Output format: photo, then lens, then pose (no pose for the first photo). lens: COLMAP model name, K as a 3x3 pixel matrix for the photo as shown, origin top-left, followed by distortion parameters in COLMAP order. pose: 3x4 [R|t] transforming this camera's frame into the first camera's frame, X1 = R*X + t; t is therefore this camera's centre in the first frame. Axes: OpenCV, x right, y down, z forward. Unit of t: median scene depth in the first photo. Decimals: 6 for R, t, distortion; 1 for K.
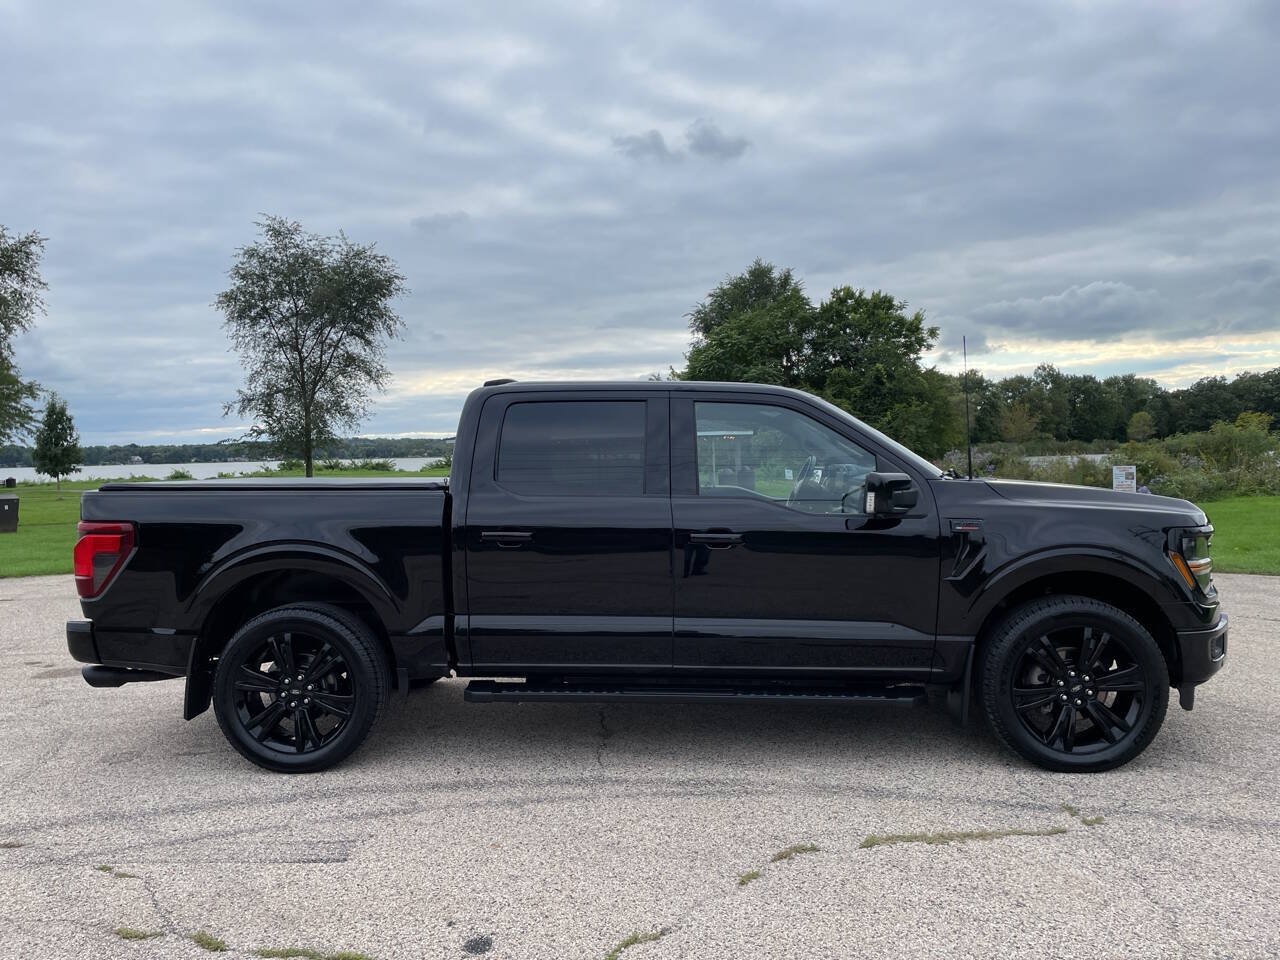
lens RADIAL K [[967.8, 0, 638.7], [0, 967.8, 488.0], [0, 0, 1]] dist [0.095415, -0.124672]
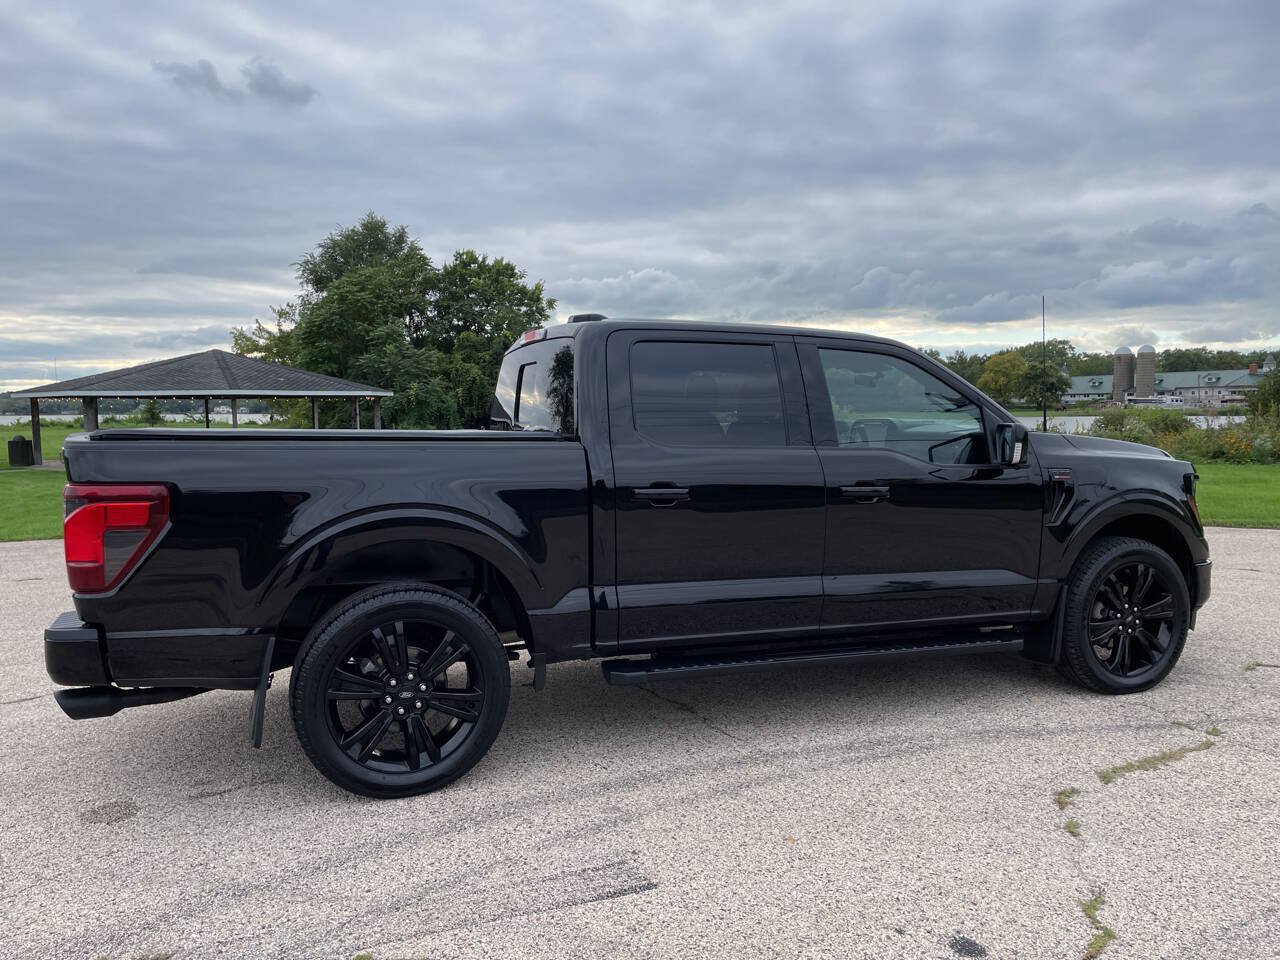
lens RADIAL K [[963.8, 0, 639.4], [0, 963.8, 462.1], [0, 0, 1]] dist [0.082077, -0.101273]
pose [[0.908912, -0.004966, 0.416958, -0.509756], [0.001203, 0.999956, 0.009286, 0.012441], [-0.416986, -0.007939, 0.908878, 0.207180]]
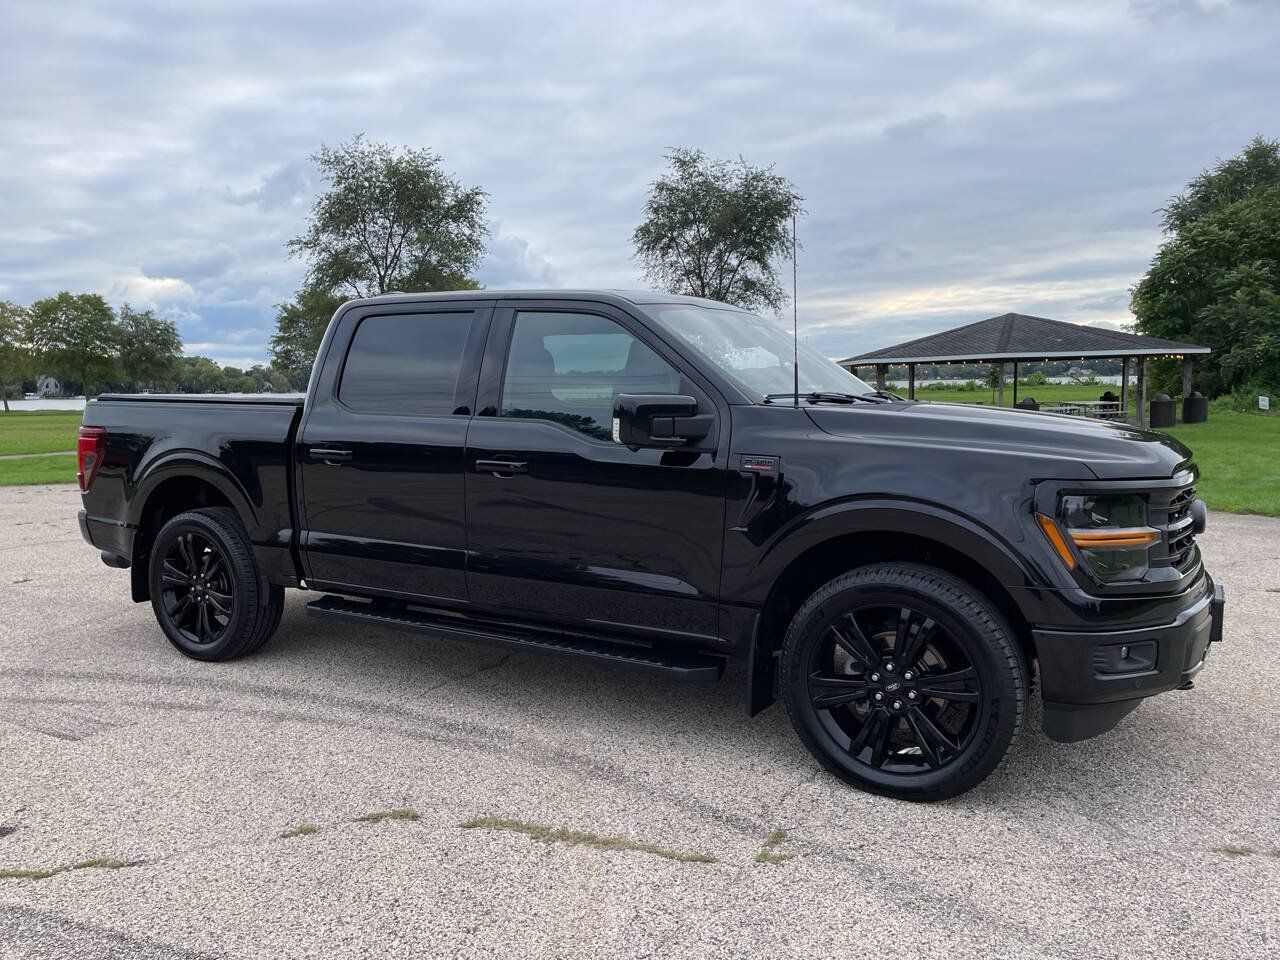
lens RADIAL K [[967.8, 0, 638.7], [0, 967.8, 488.0], [0, 0, 1]] dist [0.095415, -0.124672]
pose [[0.891321, 0.055348, -0.449982, 0.576827], [-0.020190, 0.996381, 0.082564, -0.004454], [0.452924, -0.064506, 0.889213, 0.250955]]
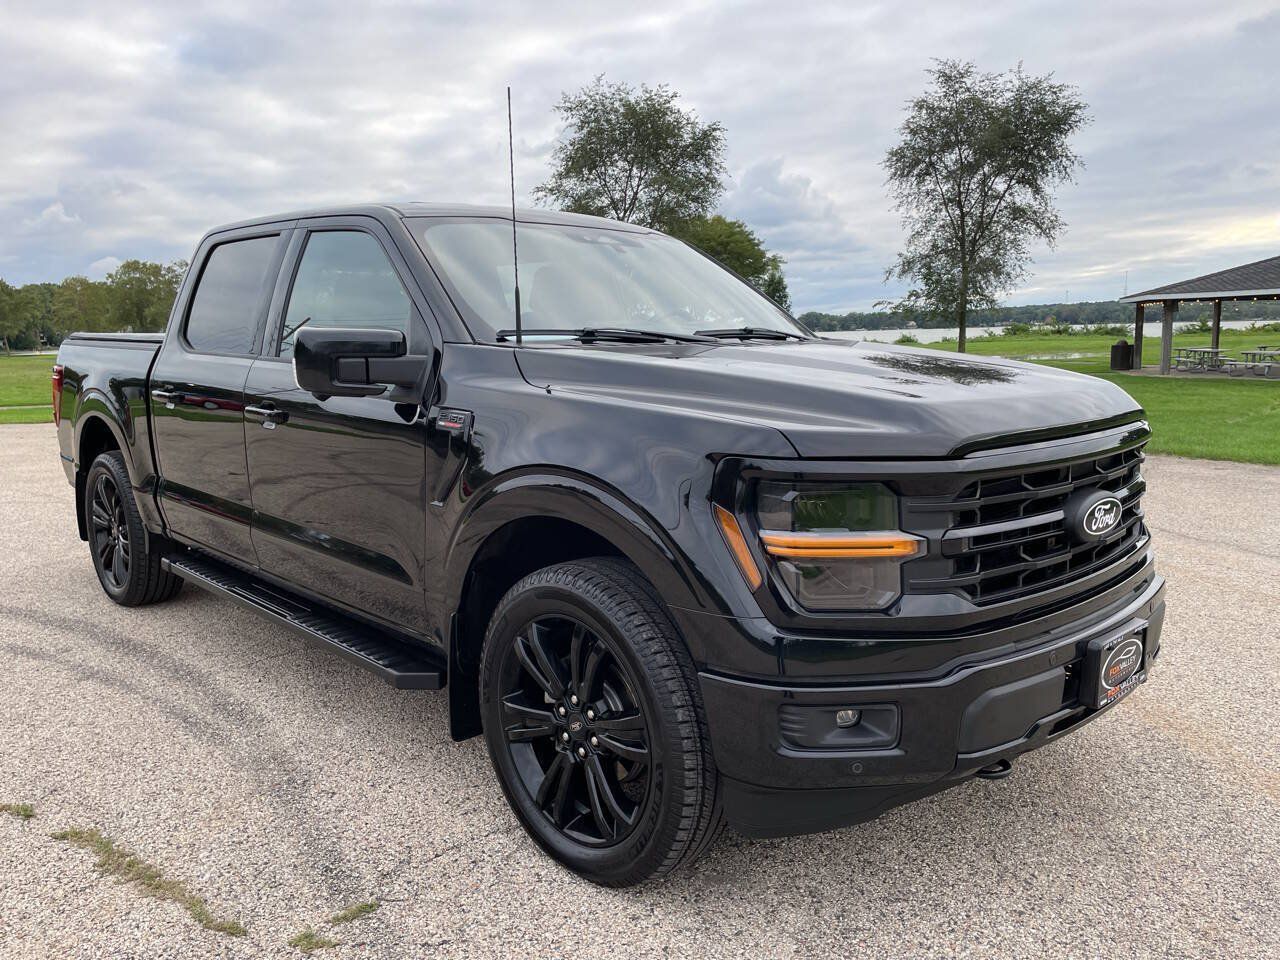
lens RADIAL K [[967.8, 0, 638.7], [0, 967.8, 488.0], [0, 0, 1]] dist [0.095415, -0.124672]
pose [[0.726514, 0.116408, -0.677220, 0.794115], [-0.023254, 0.989147, 0.145078, -0.009668], [0.686758, -0.089653, 0.721336, 0.610269]]
